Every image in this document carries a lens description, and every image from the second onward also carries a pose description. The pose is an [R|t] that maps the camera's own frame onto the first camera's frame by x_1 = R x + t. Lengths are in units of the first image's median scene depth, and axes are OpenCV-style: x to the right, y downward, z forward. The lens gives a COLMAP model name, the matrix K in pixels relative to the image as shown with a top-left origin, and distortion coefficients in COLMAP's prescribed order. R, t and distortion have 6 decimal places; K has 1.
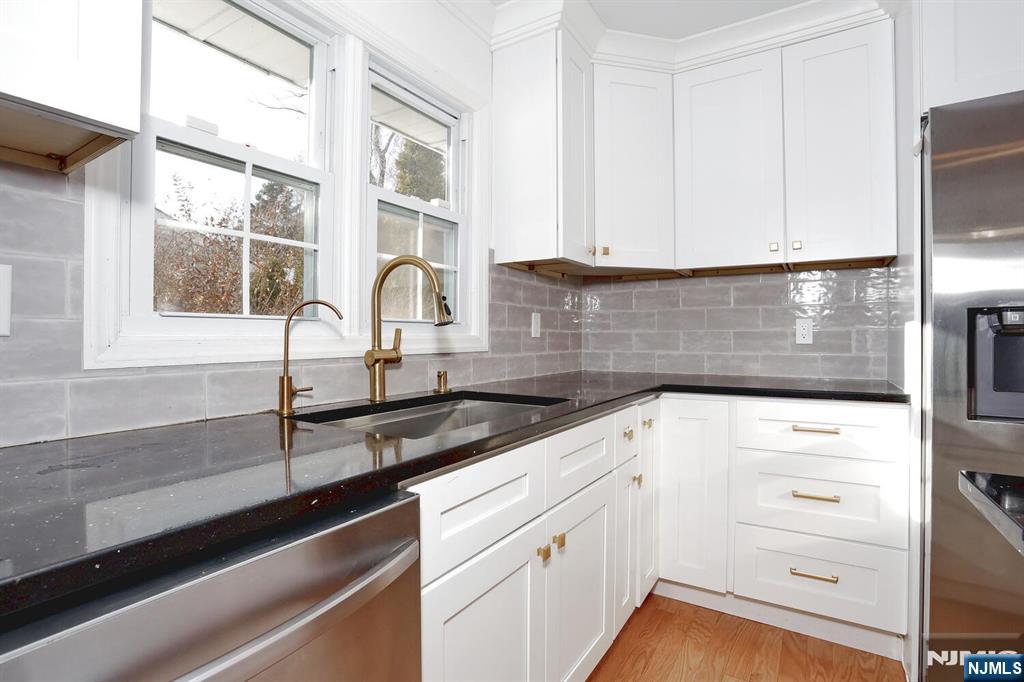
lens RADIAL K [[504.3, 0, 508.0], [0, 504.3, 336.0], [0, 0, 1]] dist [-0.075491, 0.038458]
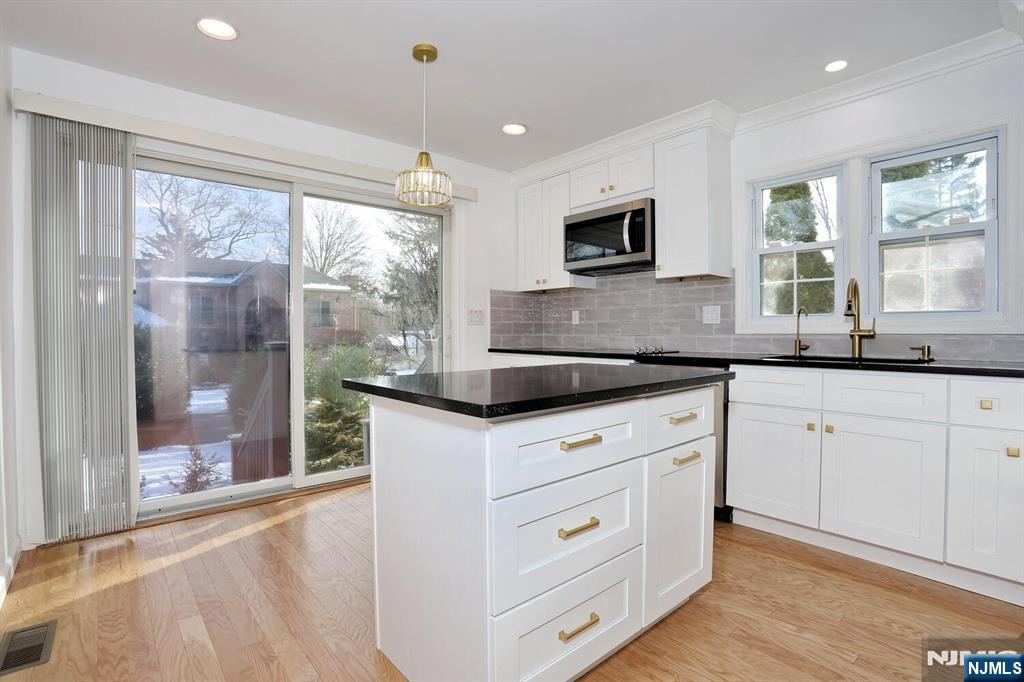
lens RADIAL K [[504.3, 0, 508.0], [0, 504.3, 336.0], [0, 0, 1]] dist [-0.075491, 0.038458]
pose [[-0.274379, 0.019399, -0.961426, 1.735659], [0.010588, 0.999797, 0.017152, 0.004929], [0.961563, -0.005473, -0.274529, 0.253934]]
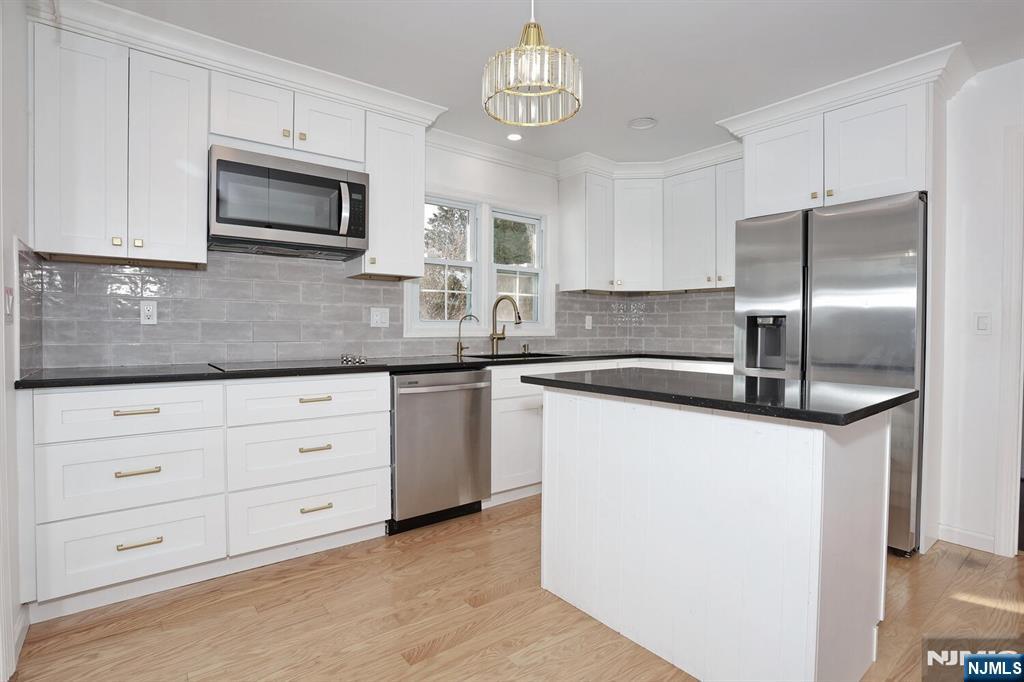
lens RADIAL K [[504.3, 0, 508.0], [0, 504.3, 336.0], [0, 0, 1]] dist [-0.075491, 0.038458]
pose [[0.945637, 0.008802, -0.325105, 0.570831], [-0.004273, 0.999884, 0.014640, 0.002457], [0.325196, -0.012455, 0.945564, -1.239050]]
